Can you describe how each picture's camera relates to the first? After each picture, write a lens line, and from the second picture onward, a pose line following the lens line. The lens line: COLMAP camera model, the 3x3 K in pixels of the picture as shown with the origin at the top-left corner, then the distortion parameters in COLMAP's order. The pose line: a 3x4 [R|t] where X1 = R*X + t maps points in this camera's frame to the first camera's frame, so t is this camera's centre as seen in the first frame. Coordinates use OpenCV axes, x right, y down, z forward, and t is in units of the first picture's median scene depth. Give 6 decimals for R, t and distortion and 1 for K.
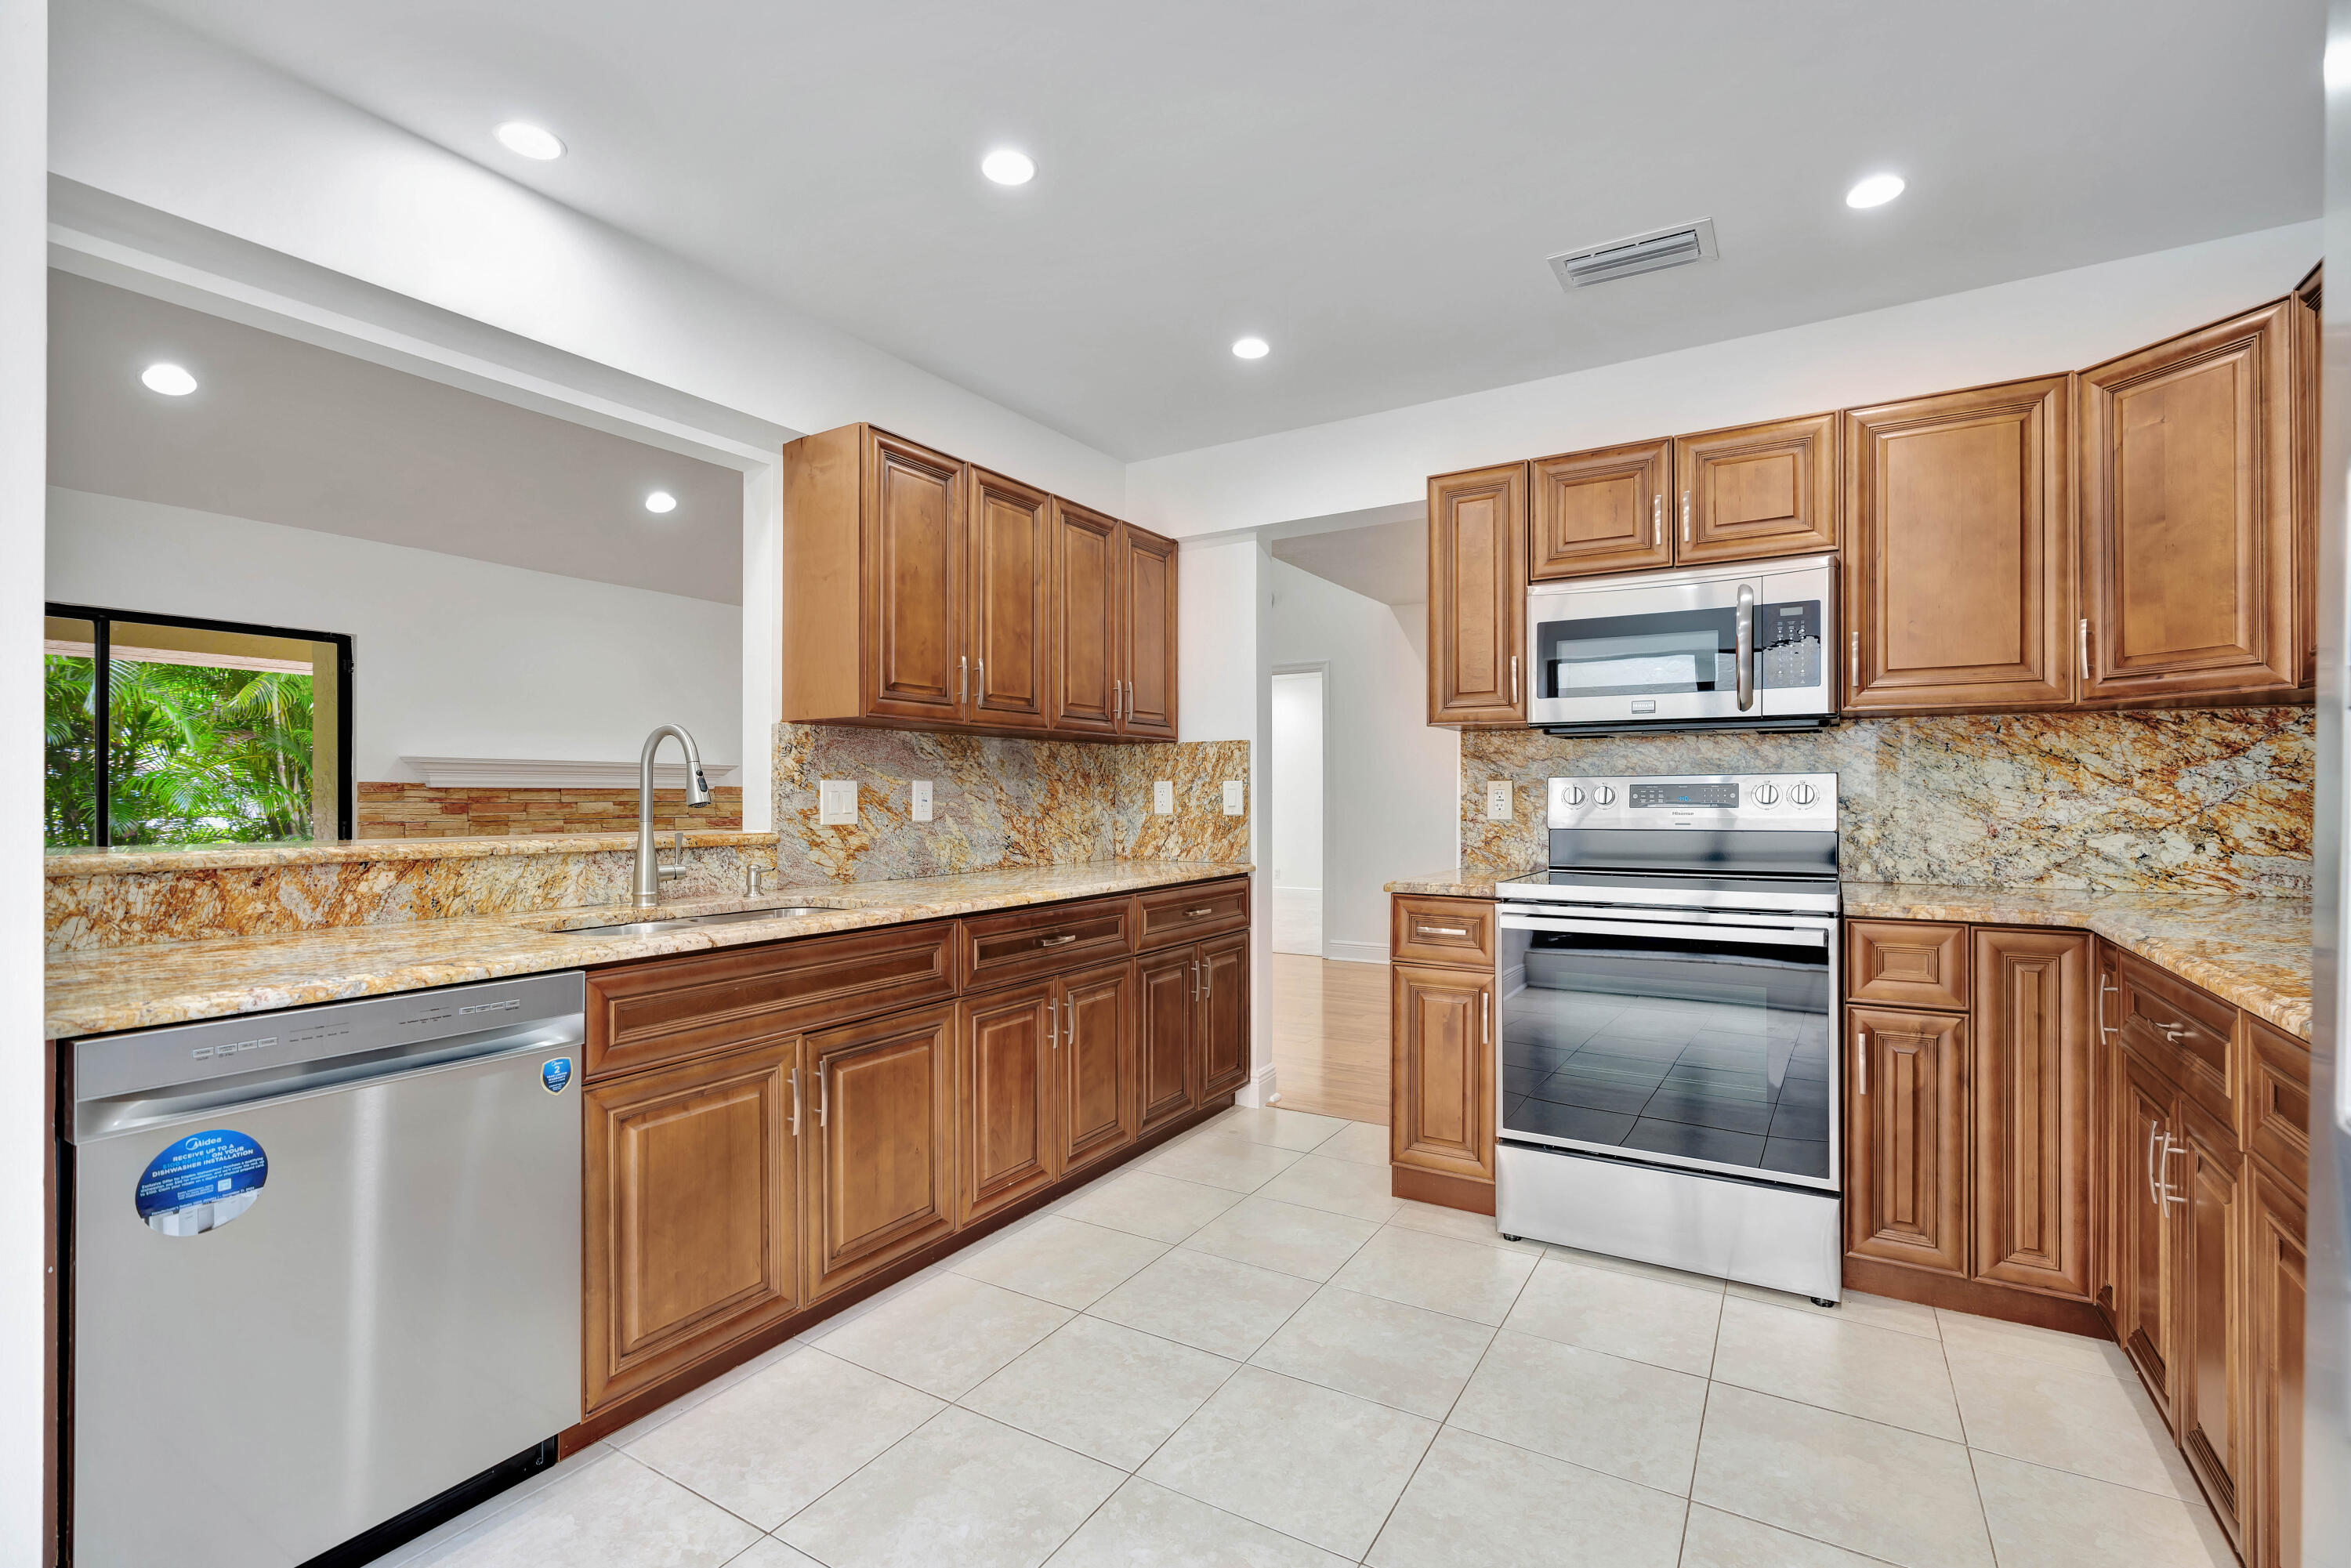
lens RADIAL K [[1062.0, 0, 1162.8], [0, 1062.0, 780.5], [0, 0, 1]] dist [-0.014704, 0.006789]
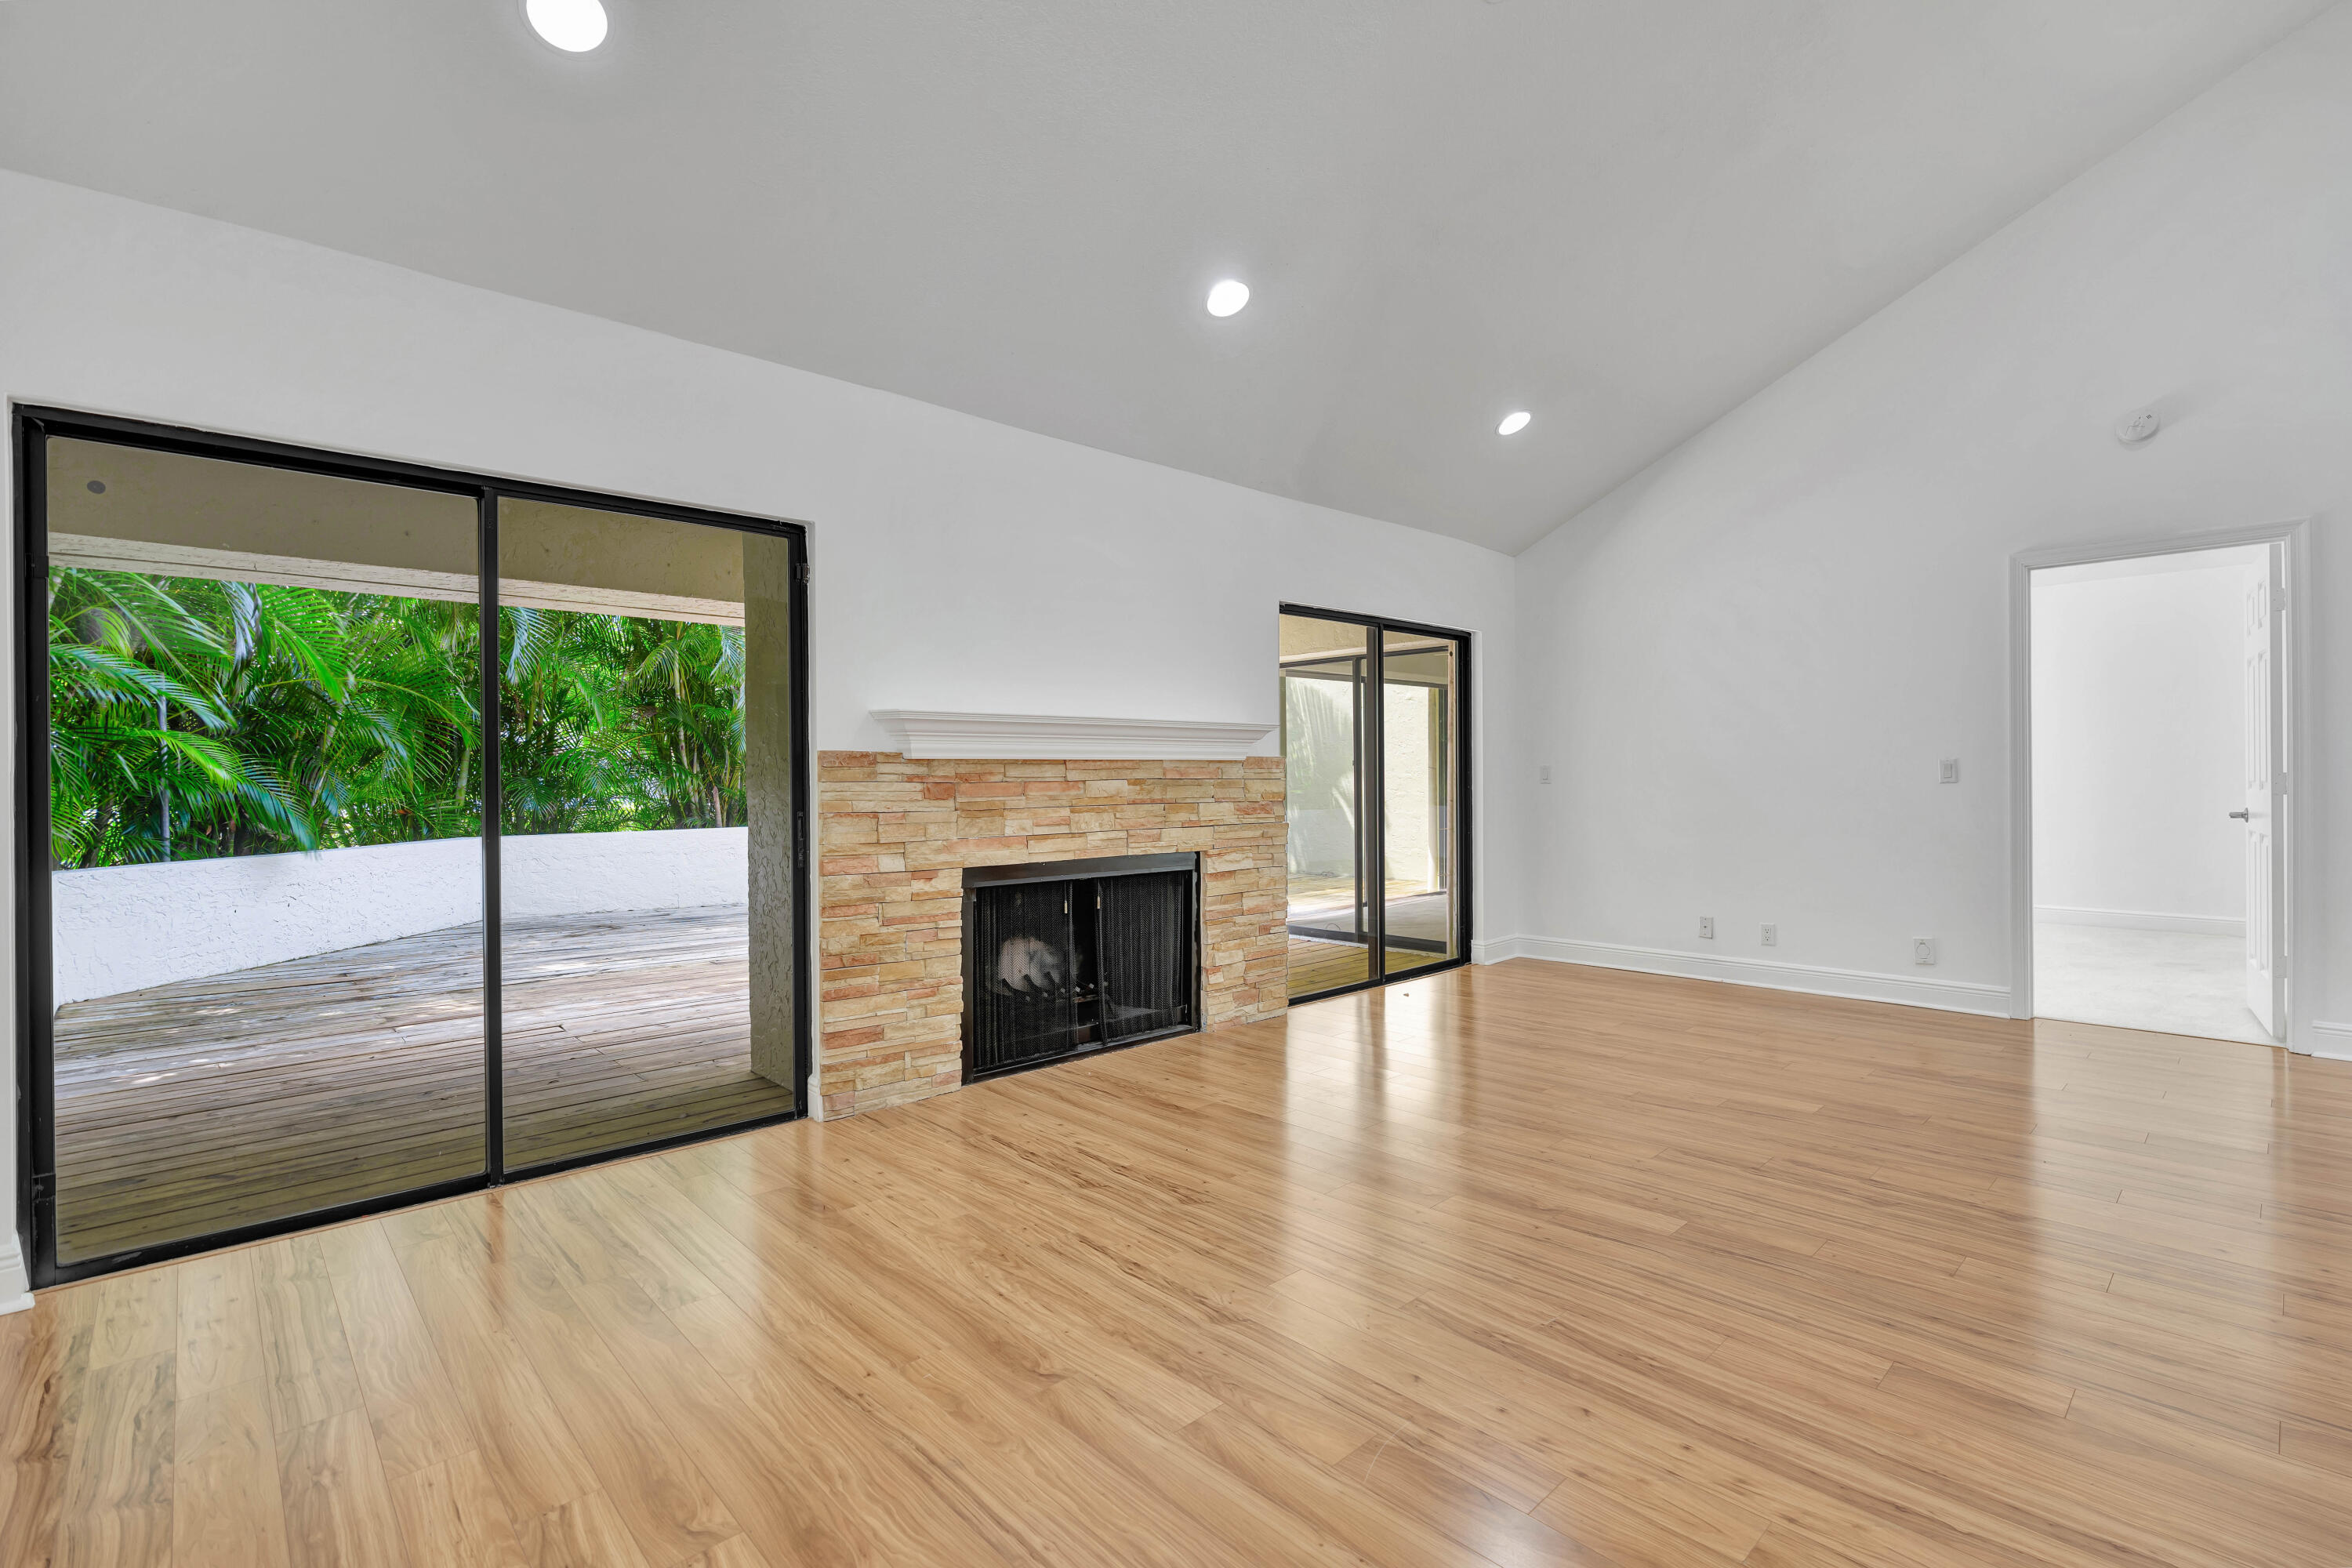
lens RADIAL K [[1062.5, 0, 1171.7], [0, 1062.5, 784.3], [0, 0, 1]] dist [-0.014704, 0.006789]
pose [[0.968991, -0.003759, -0.247068, -0.322560], [0.009871, 0.999675, 0.023506, 0.007218], [0.246899, -0.025216, 0.968713, 0.347096]]
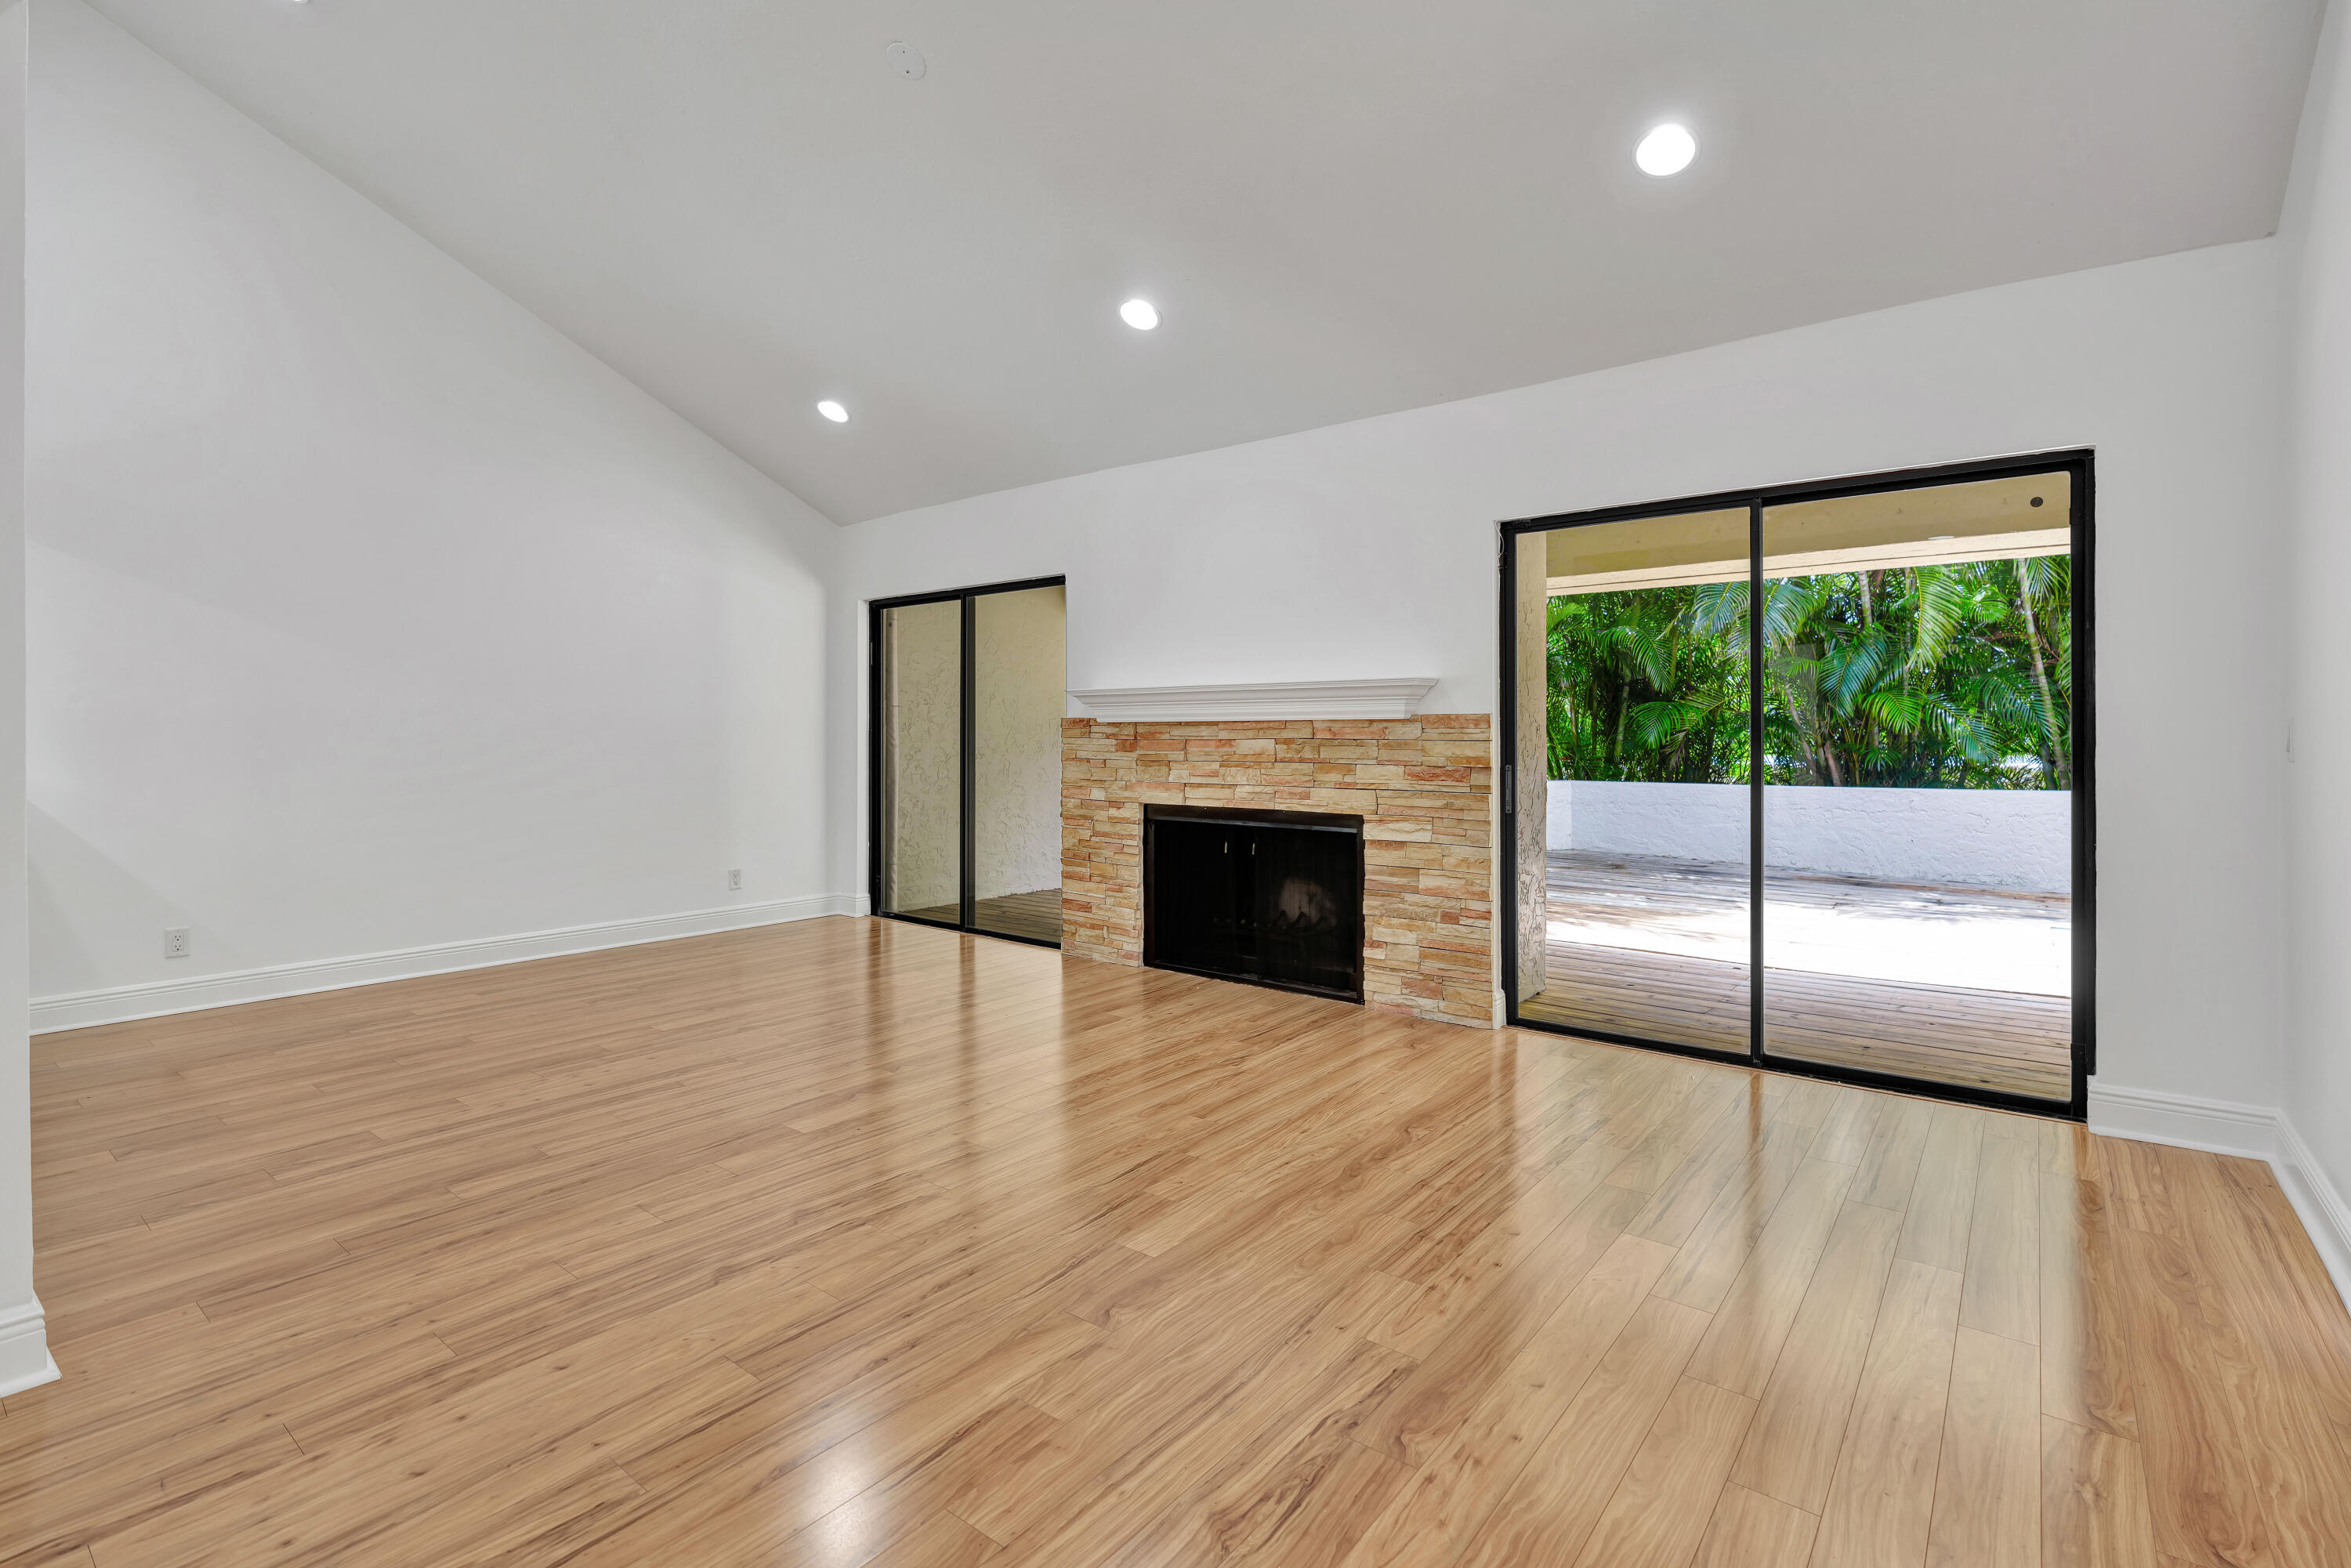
lens RADIAL K [[1062.0, 0, 1163.9], [0, 1062.0, 741.5], [0, 0, 1]] dist [-0.014704, 0.006789]
pose [[-0.094490, 0.008678, -0.995488, 0.213146], [0.017978, 0.999814, 0.007009, 0.015075], [0.995363, -0.017234, -0.094628, 0.988619]]
